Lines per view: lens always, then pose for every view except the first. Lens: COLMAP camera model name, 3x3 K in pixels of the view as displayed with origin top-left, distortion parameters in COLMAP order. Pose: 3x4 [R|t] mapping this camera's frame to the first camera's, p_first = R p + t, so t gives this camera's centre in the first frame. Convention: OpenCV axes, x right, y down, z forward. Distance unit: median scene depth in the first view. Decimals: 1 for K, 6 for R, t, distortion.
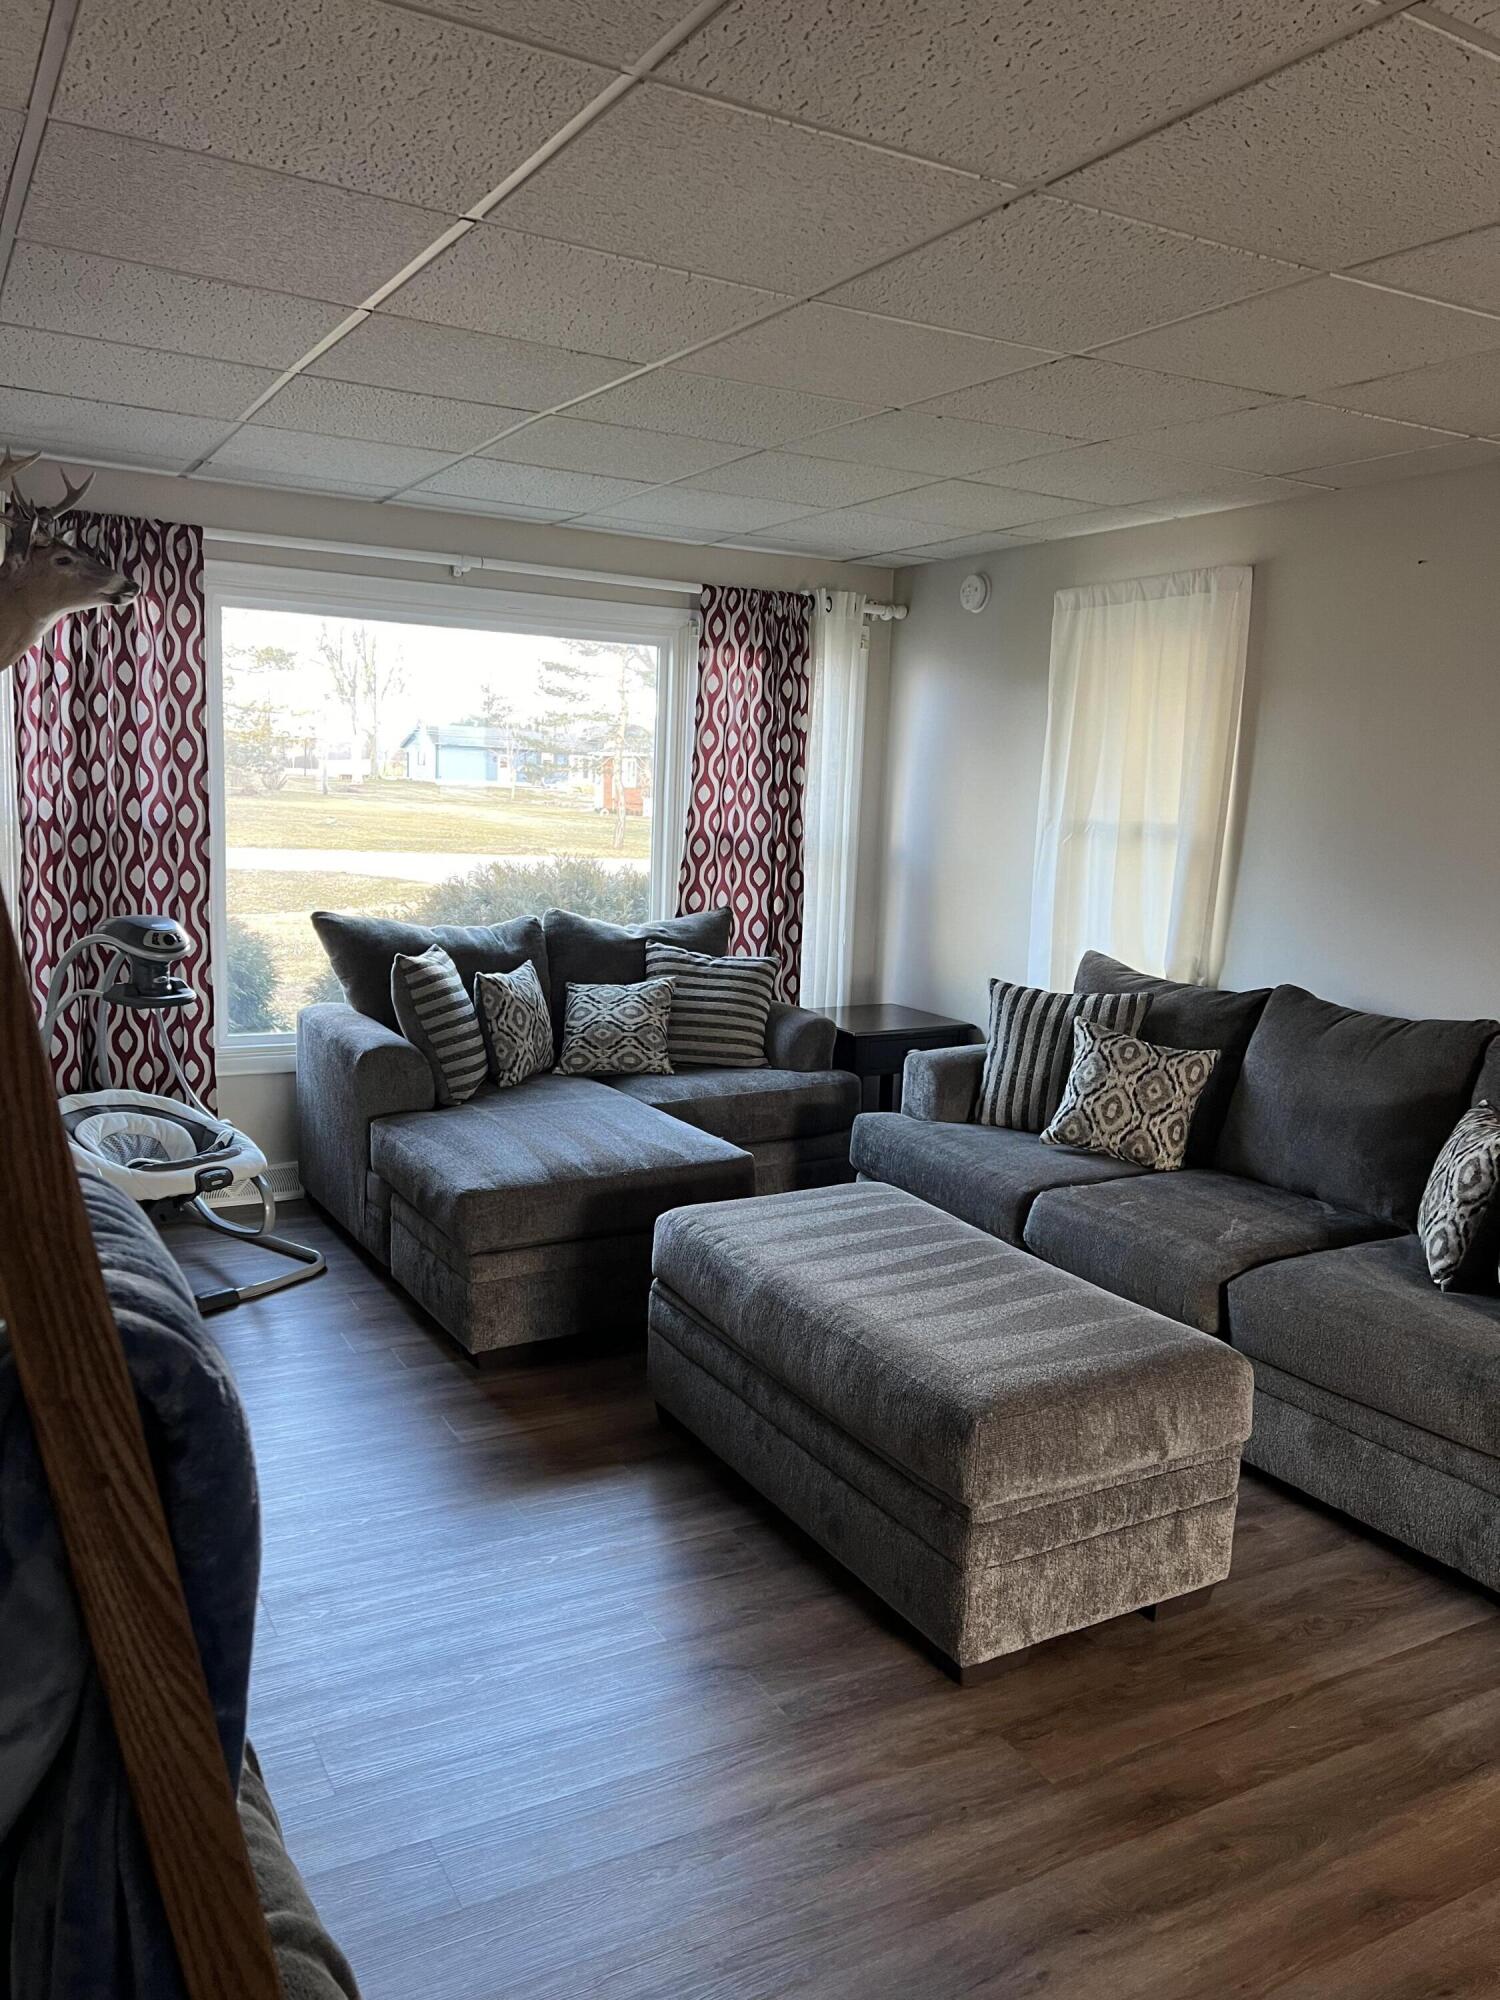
lens RADIAL K [[1502.9, 0, 764.3], [0, 1502.9, 1000.0], [0, 0, 1]] dist [0.029219, -0.034636]
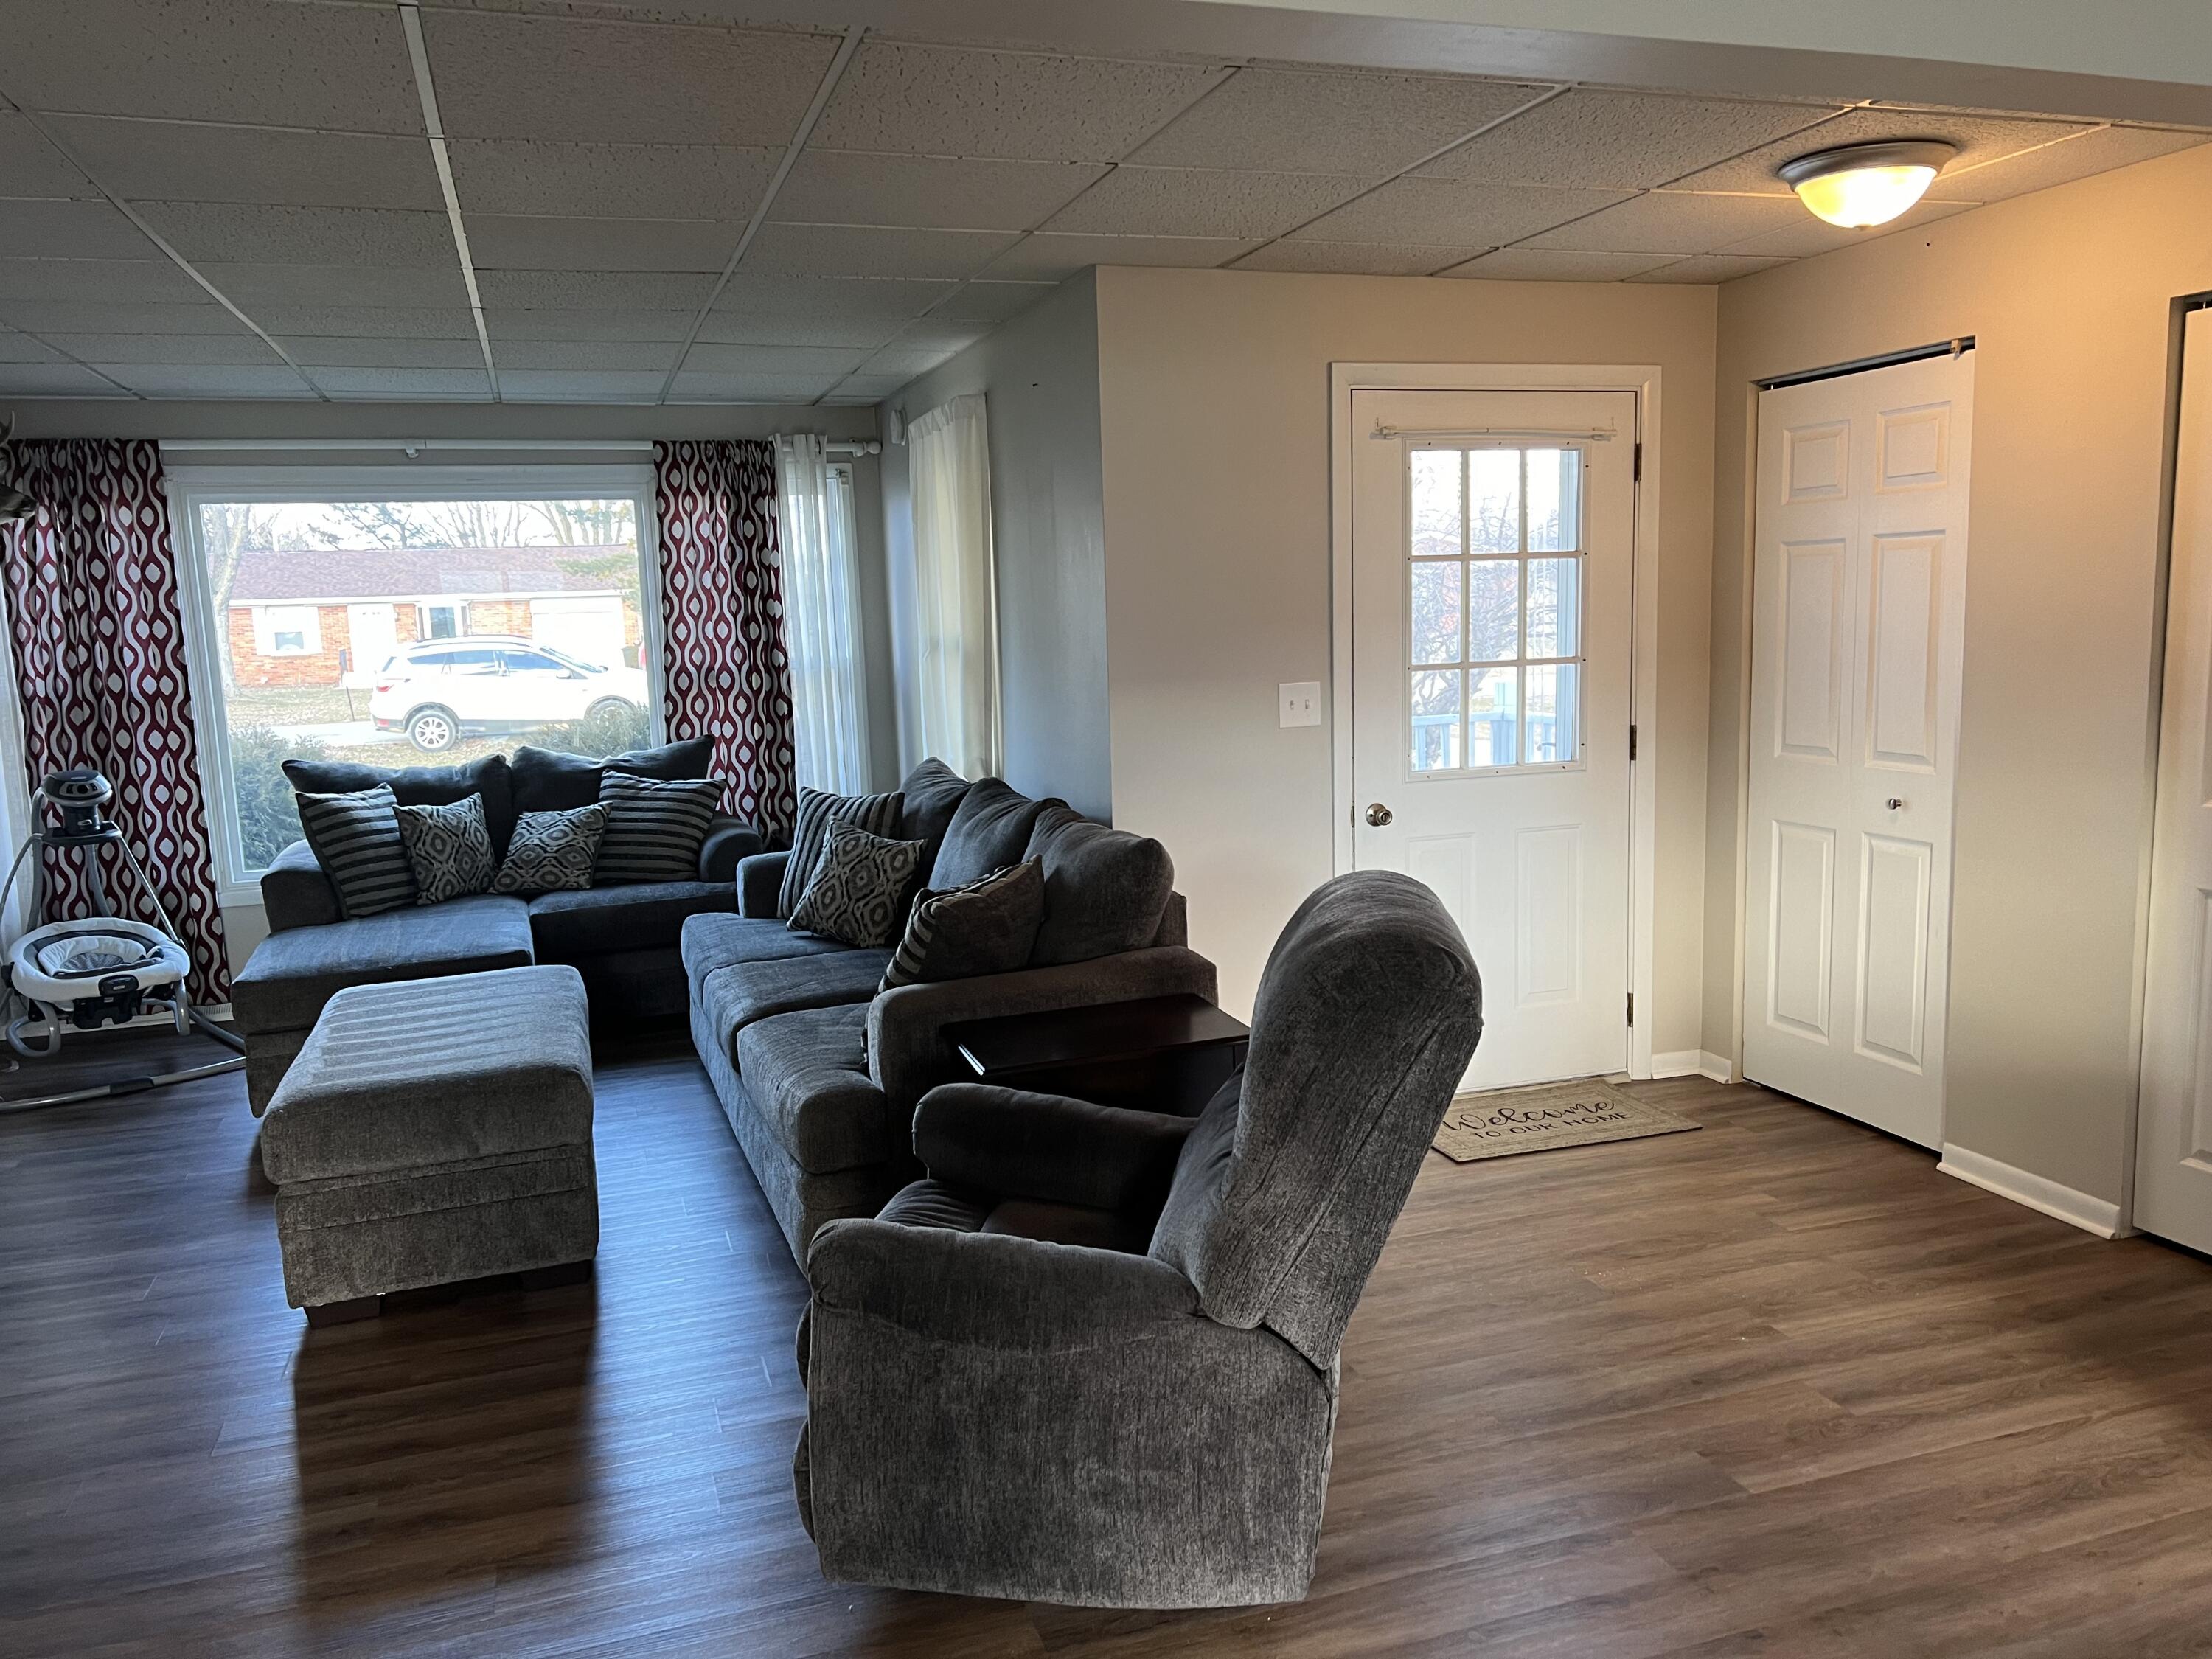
lens RADIAL K [[1662.2, 0, 1089.2], [0, 1662.2, 831.3], [0, 0, 1]] dist [0.029219, -0.034636]
pose [[0.981819, -0.048180, -0.183604, 0.531412], [0.046616, 0.998831, -0.012827, 0.040256], [0.184007, 0.004035, 0.982917, -0.140804]]
